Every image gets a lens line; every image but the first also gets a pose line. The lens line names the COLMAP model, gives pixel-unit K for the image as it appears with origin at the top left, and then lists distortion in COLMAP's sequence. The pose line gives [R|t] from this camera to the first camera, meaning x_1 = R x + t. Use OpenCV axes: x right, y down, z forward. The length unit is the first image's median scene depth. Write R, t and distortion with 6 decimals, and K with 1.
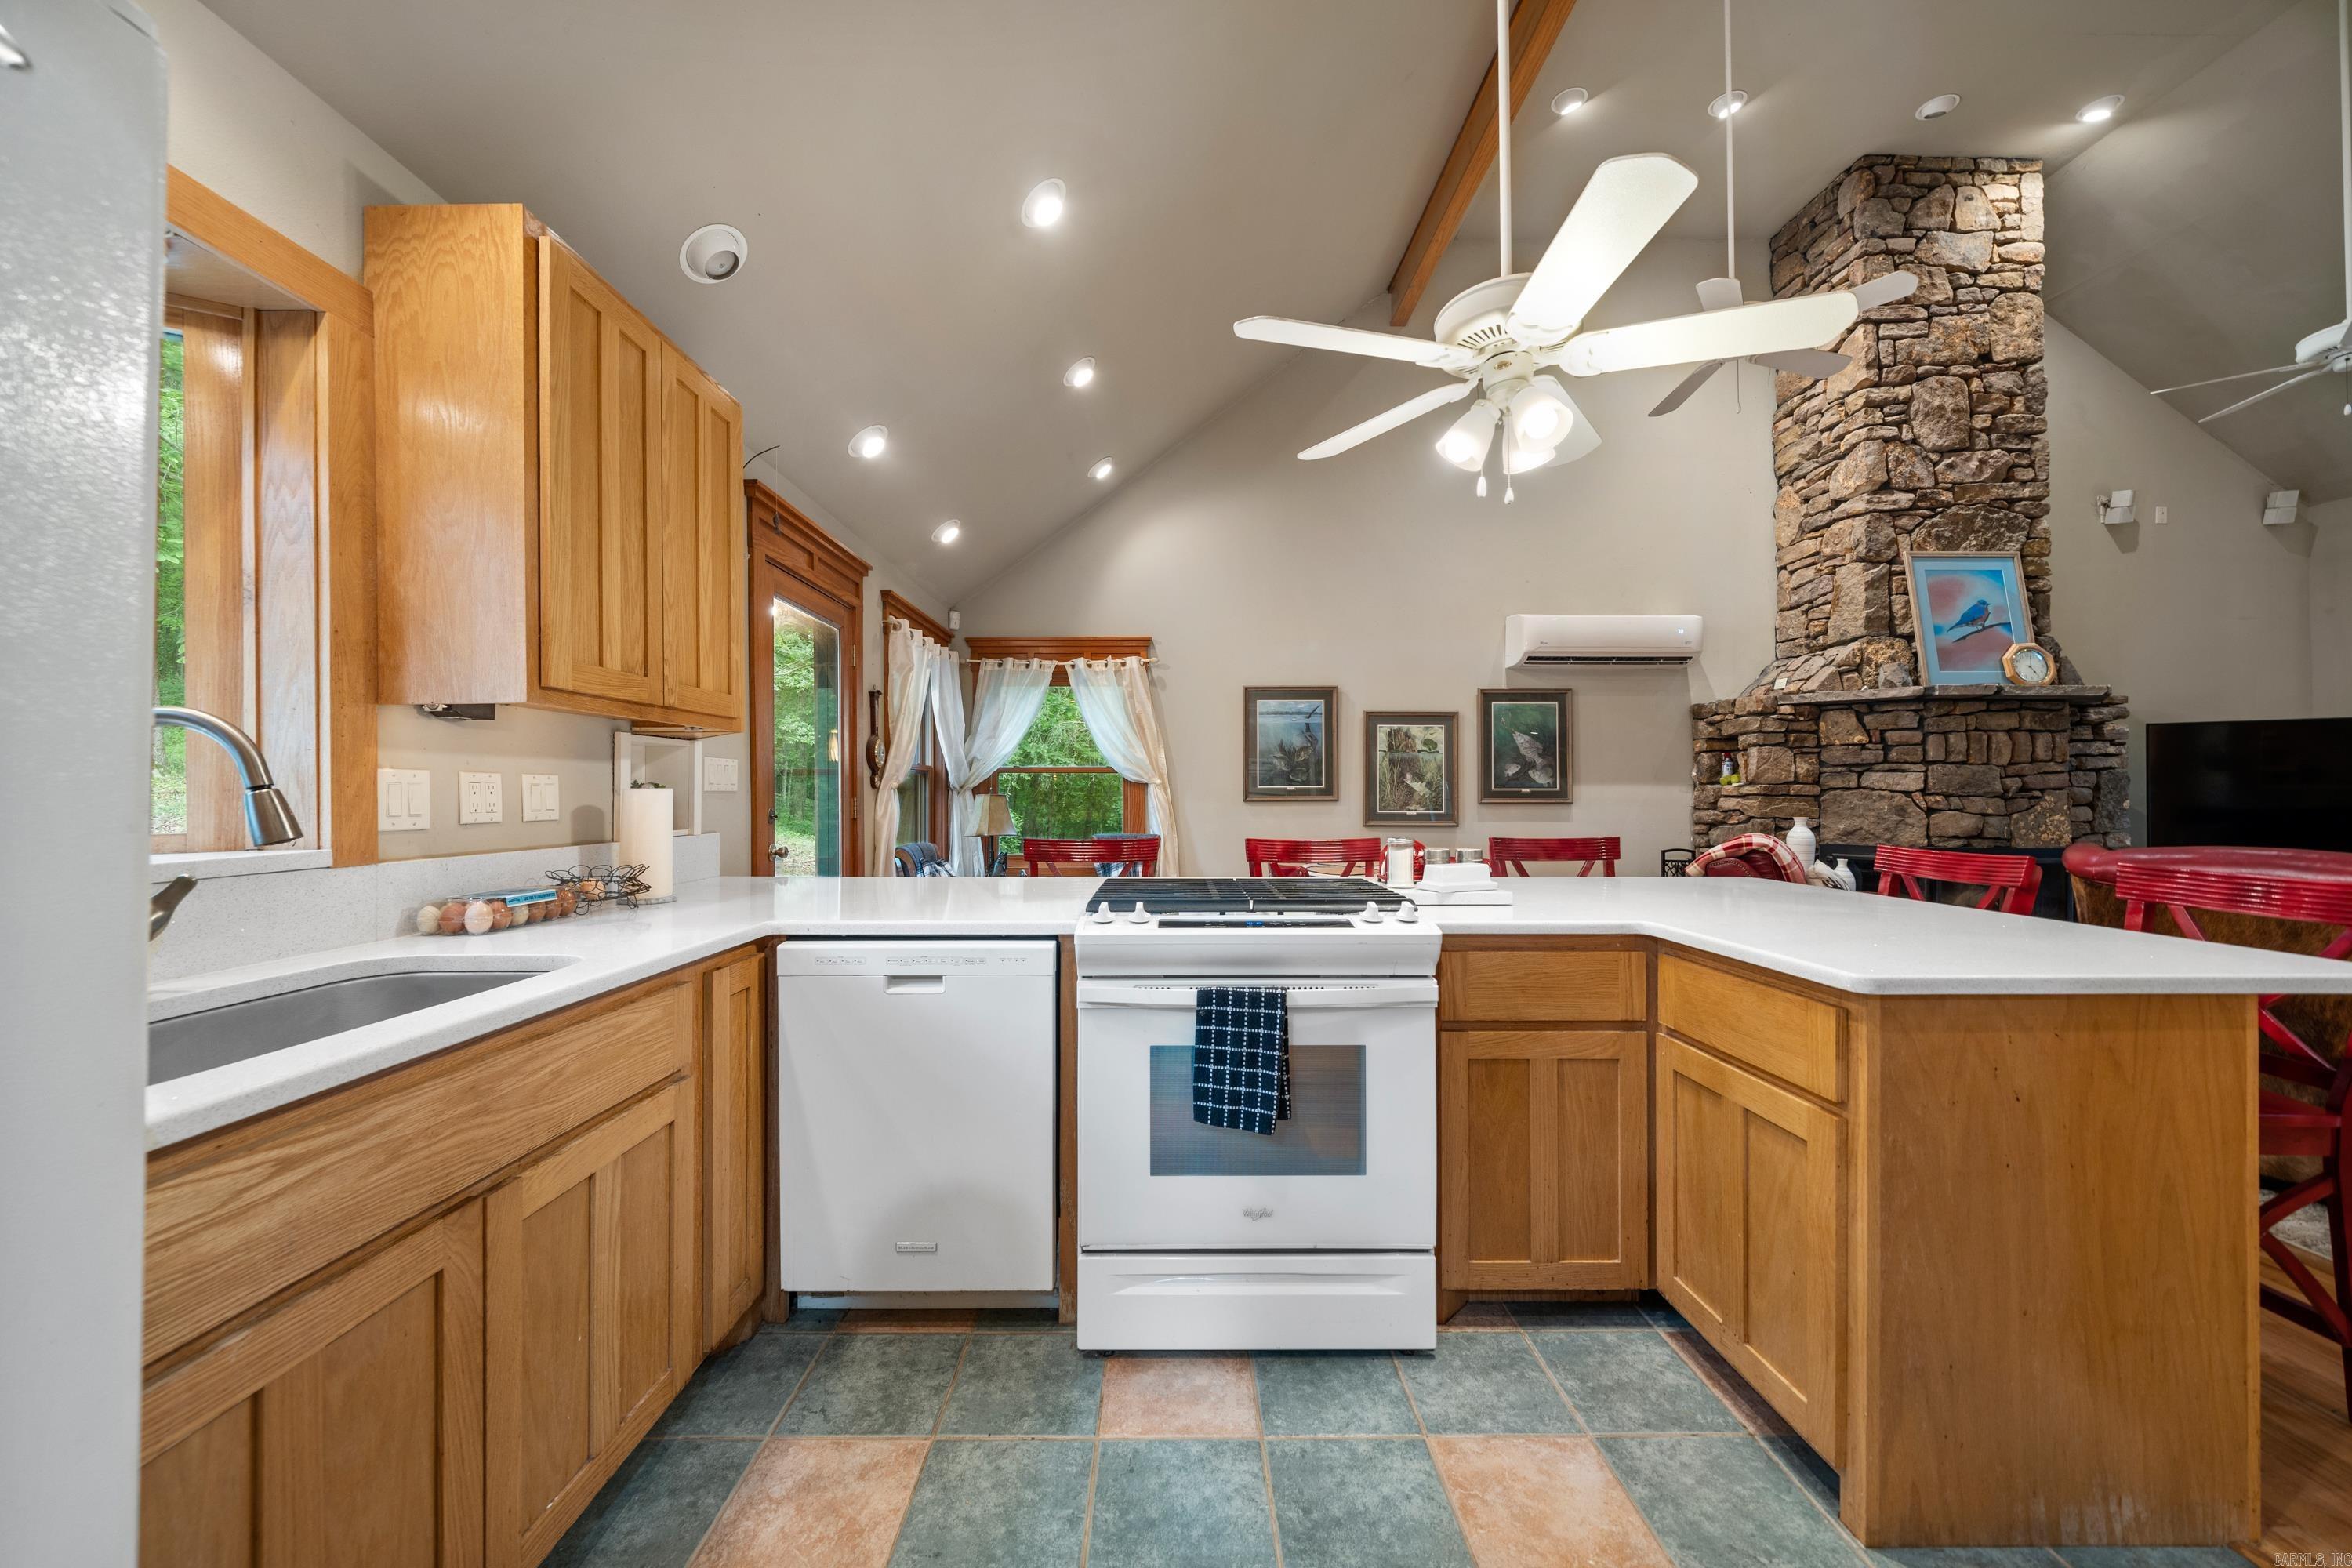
lens RADIAL K [[840.3, 0, 1156.2], [0, 840.3, 782.6], [0, 0, 1]] dist [-0.003026, -0.000148]
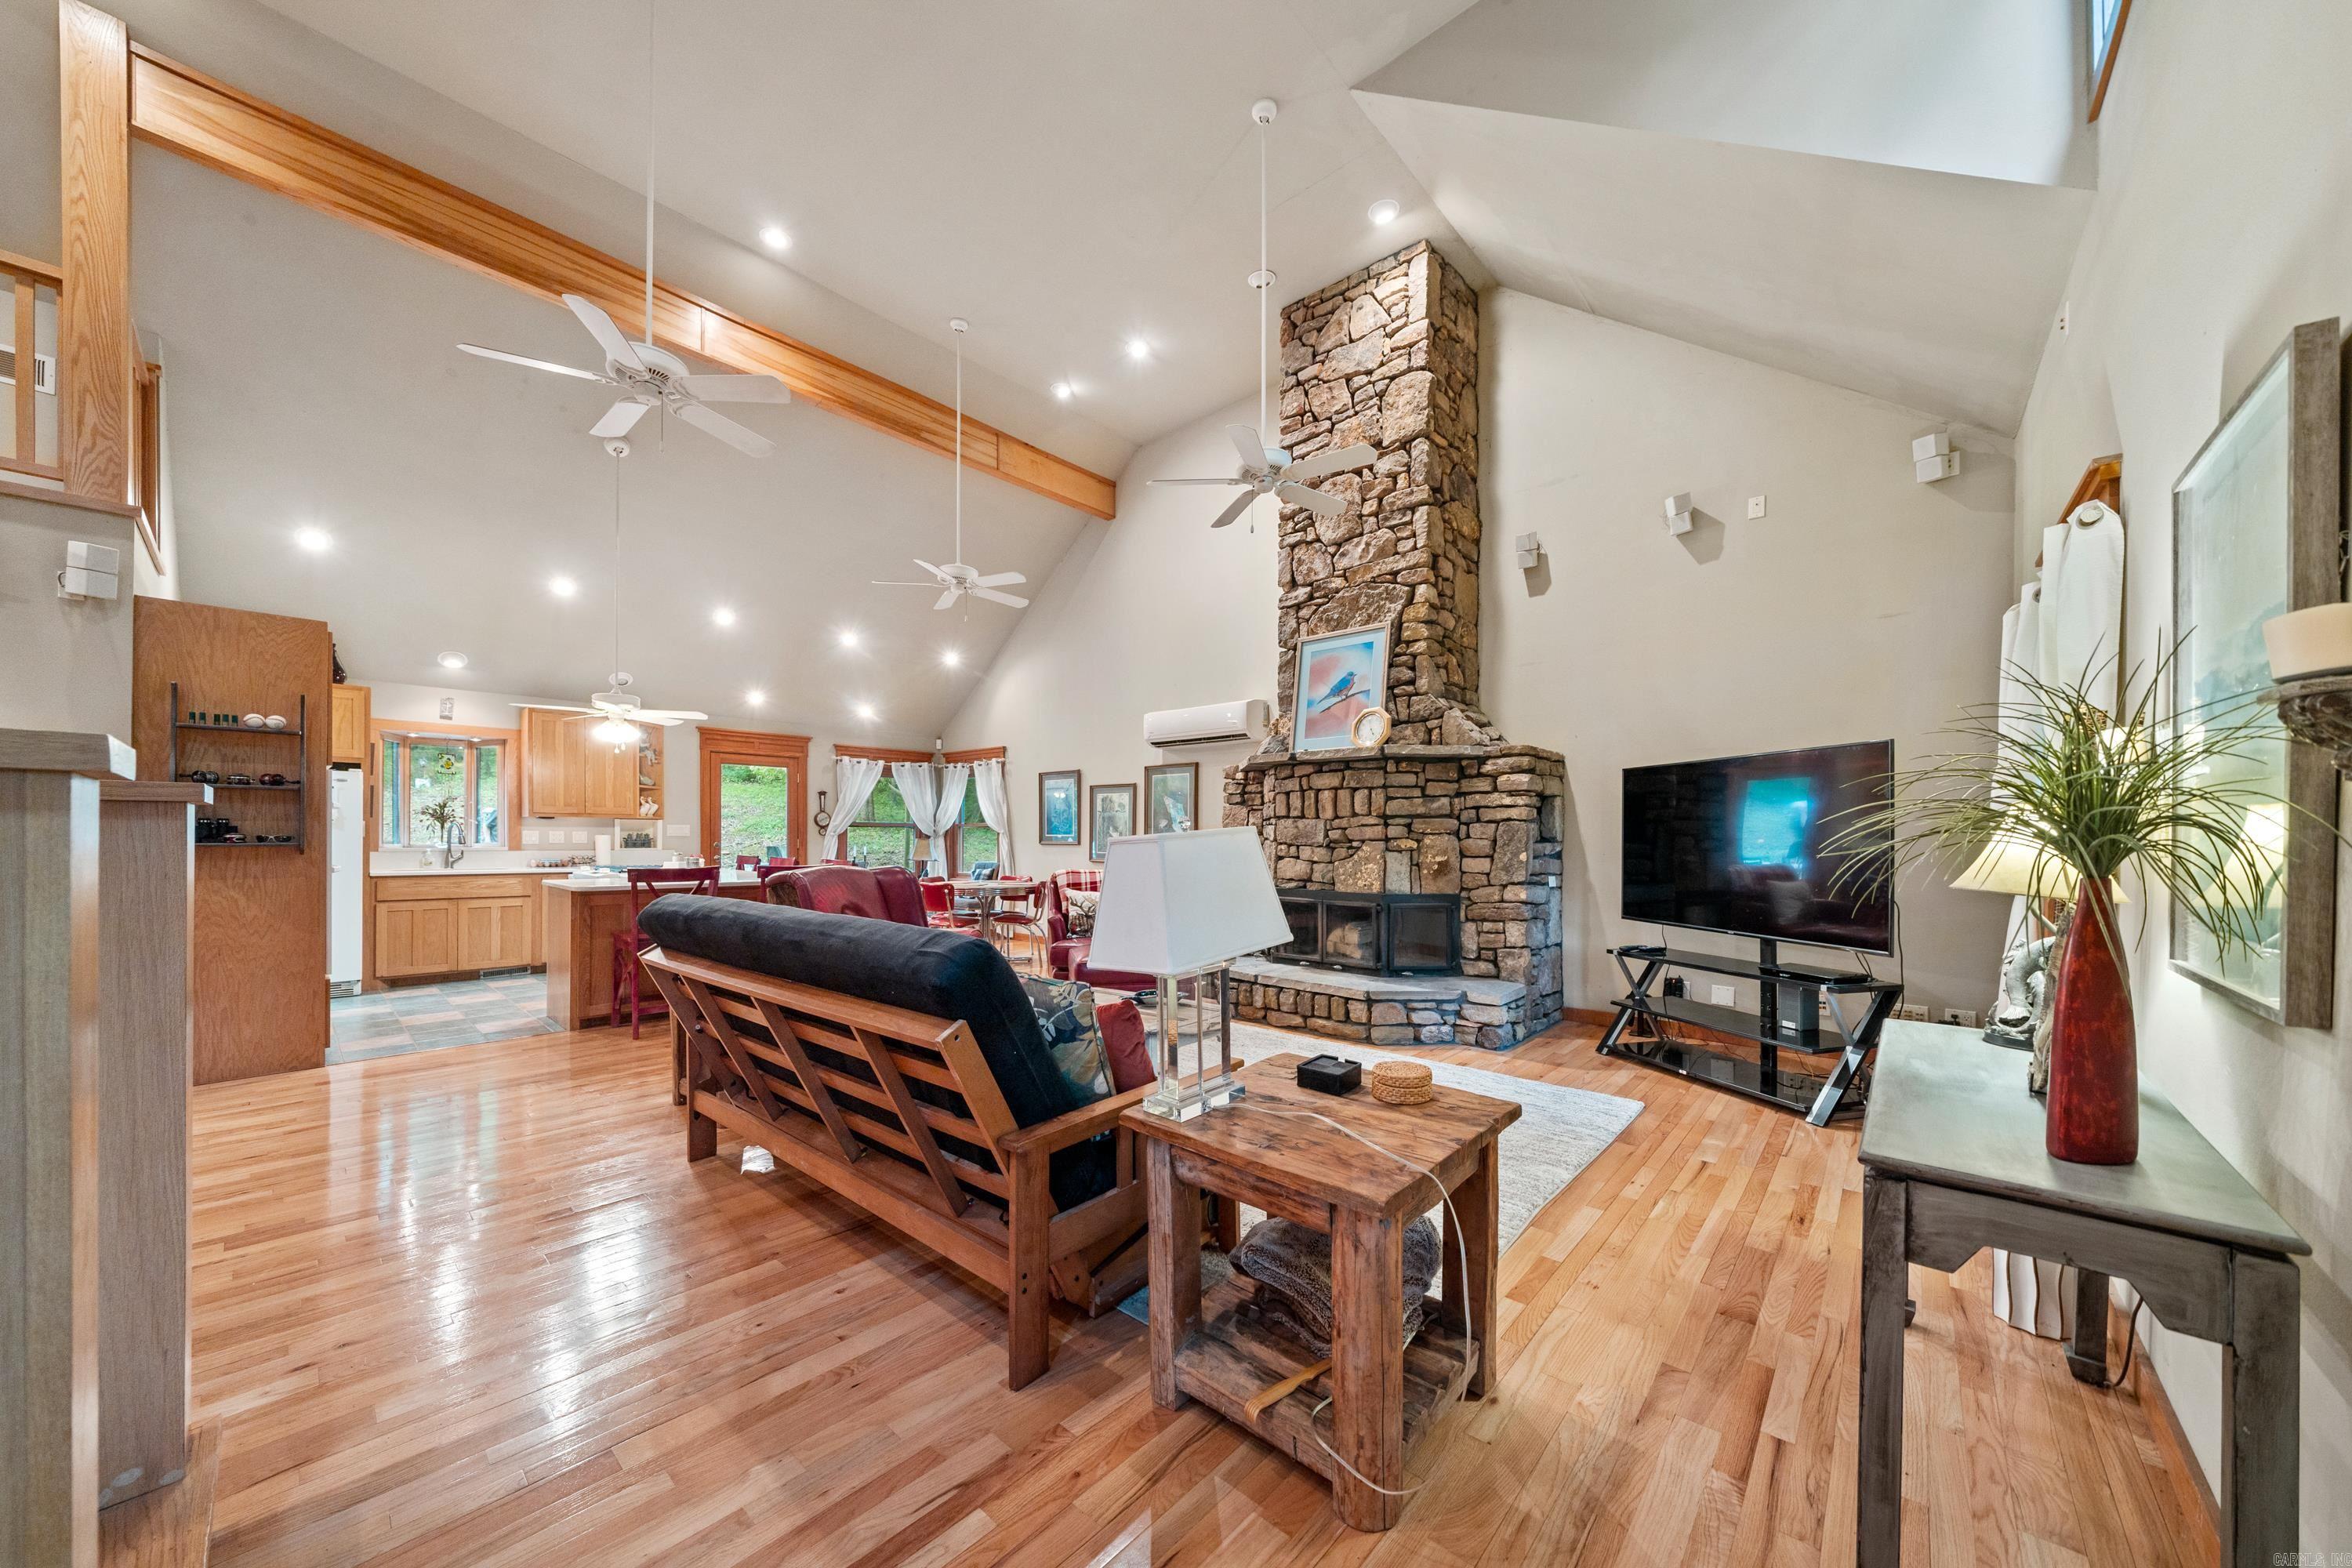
lens RADIAL K [[797.2, 0, 1158.9], [0, 797.2, 840.0], [0, 0, 1]] dist [-0.007671, 0.000126]
pose [[0.737422, 0.007990, -0.675385, 1.491542], [0.000955, 0.999917, 0.012872, -0.006060], [0.675431, -0.010138, 0.737353, 0.034297]]
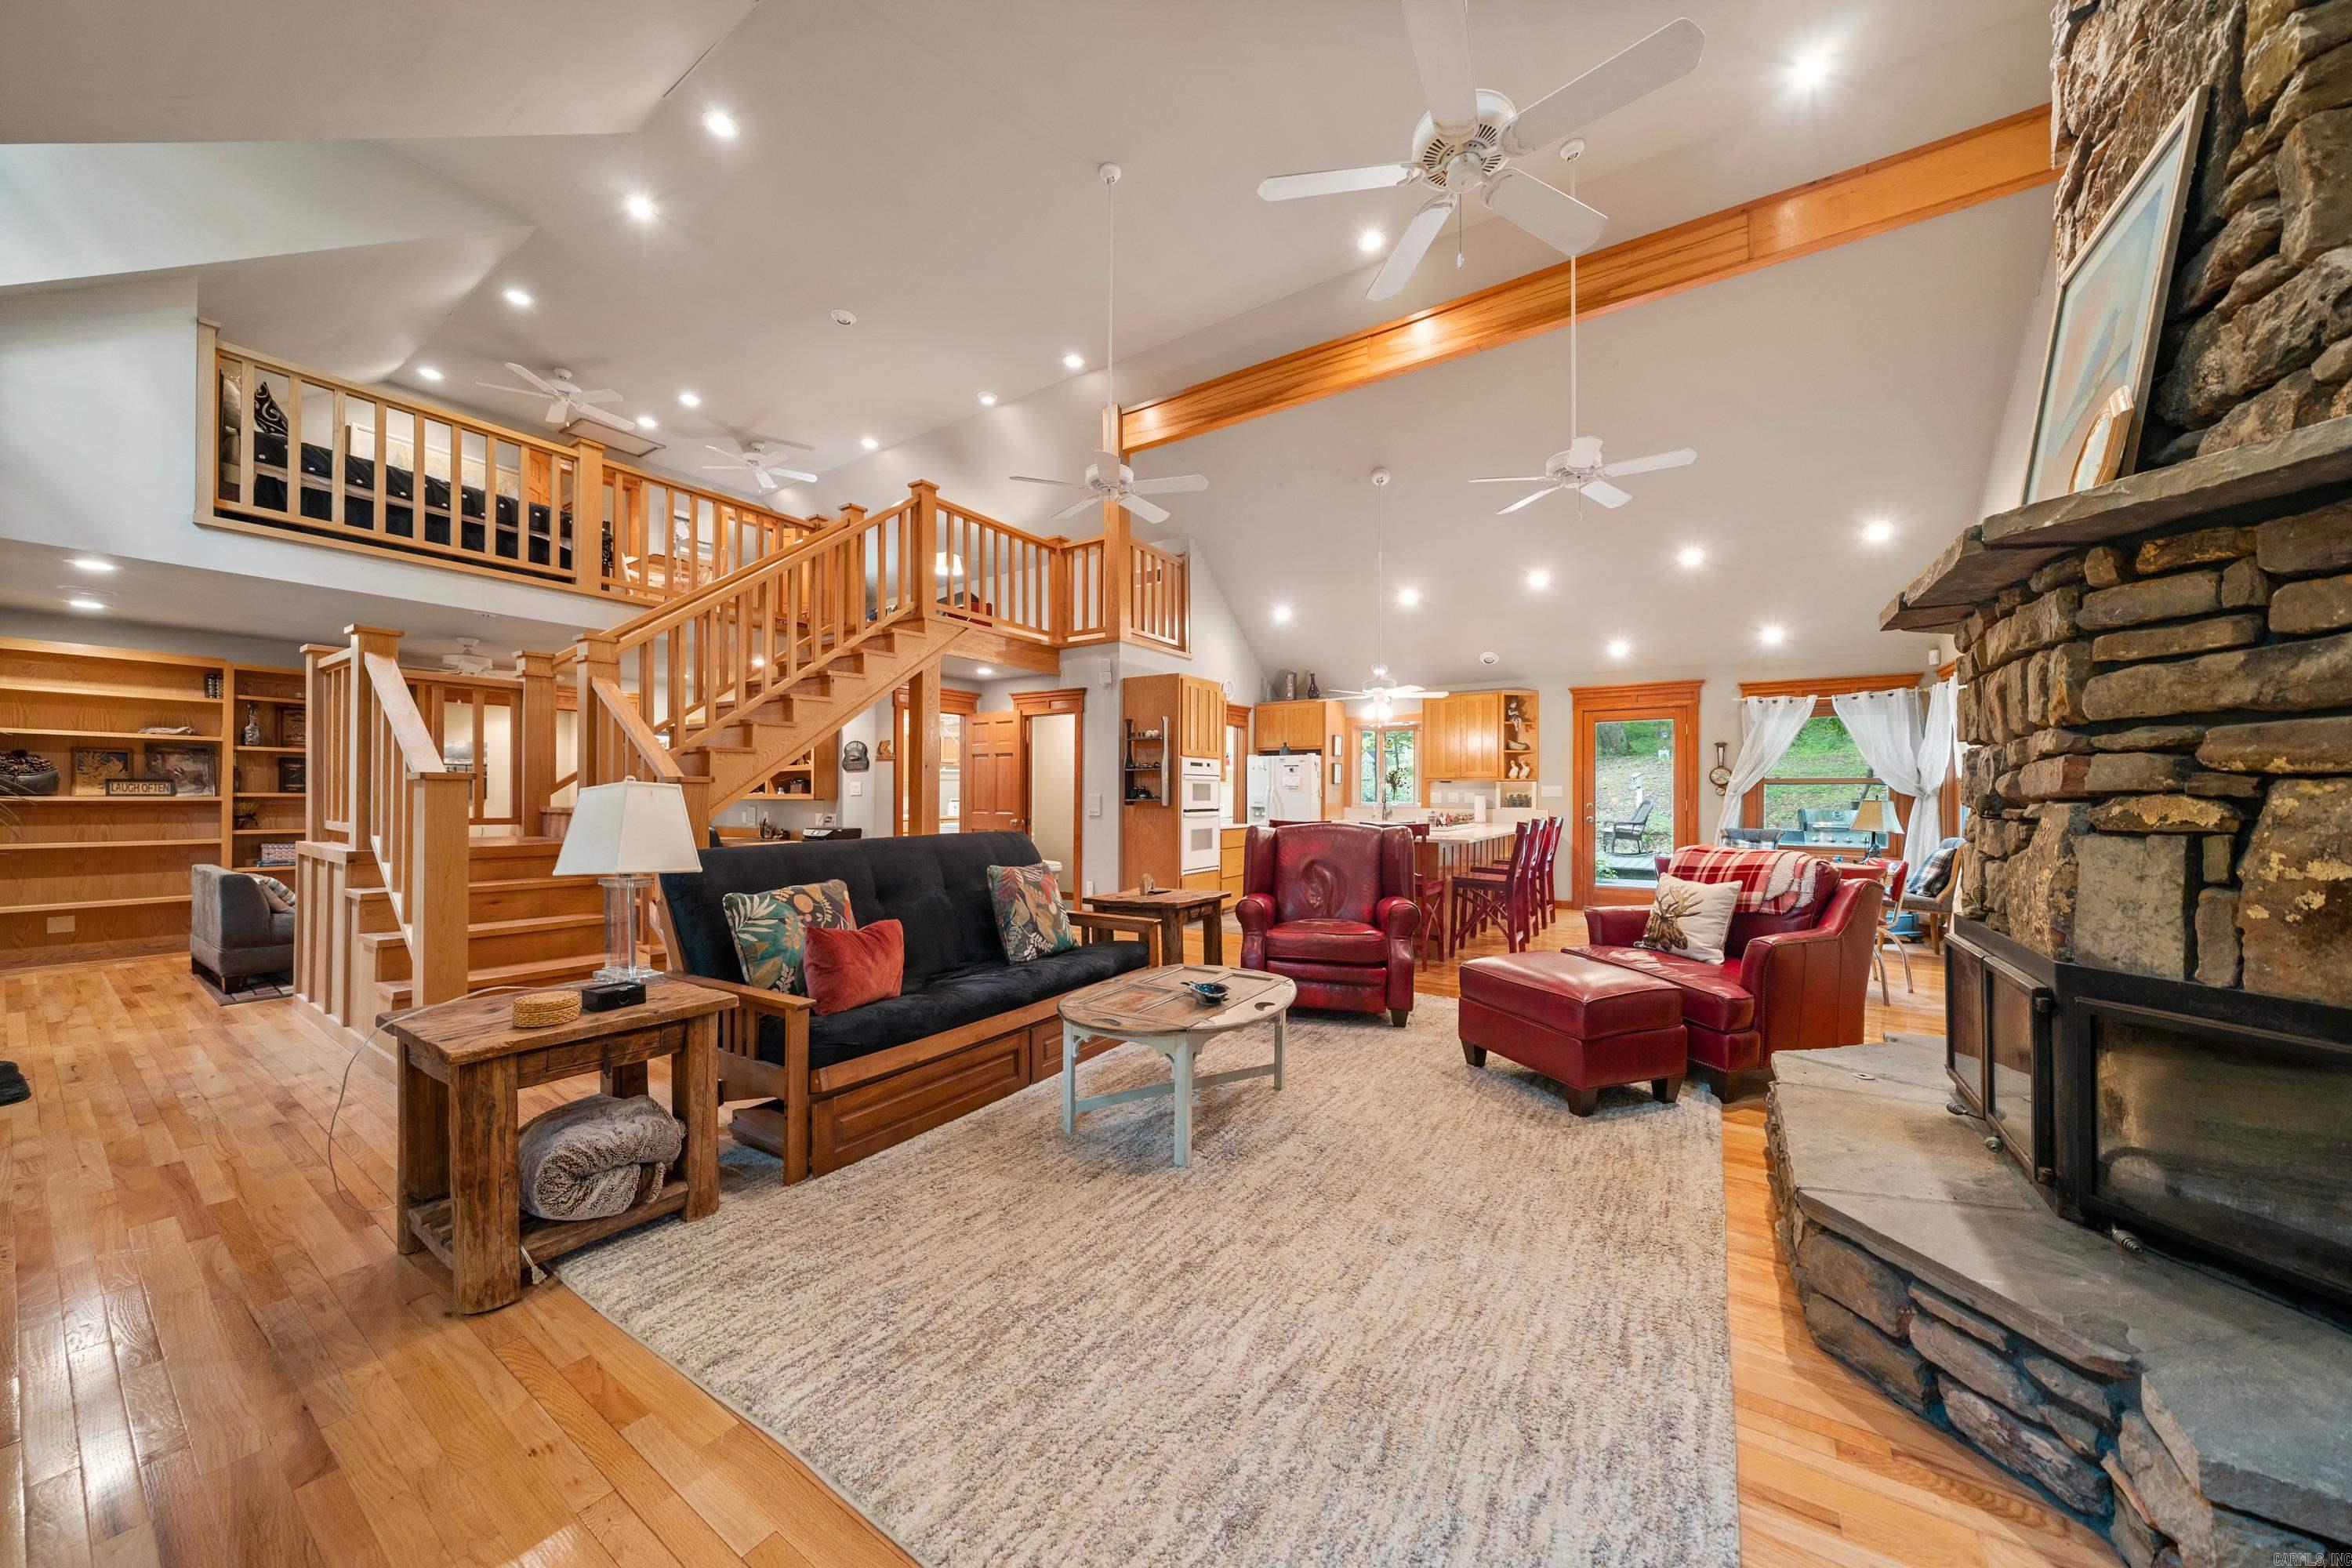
lens RADIAL K [[797.2, 0, 1181.8], [0, 797.2, 791.6], [0, 0, 1]] dist [-0.007671, 0.000126]
pose [[-0.555641, -0.004123, -0.831412, 1.498282], [0.005177, 0.999951, -0.008419, 0.005002], [0.831406, -0.008982, -0.555592, 0.833607]]
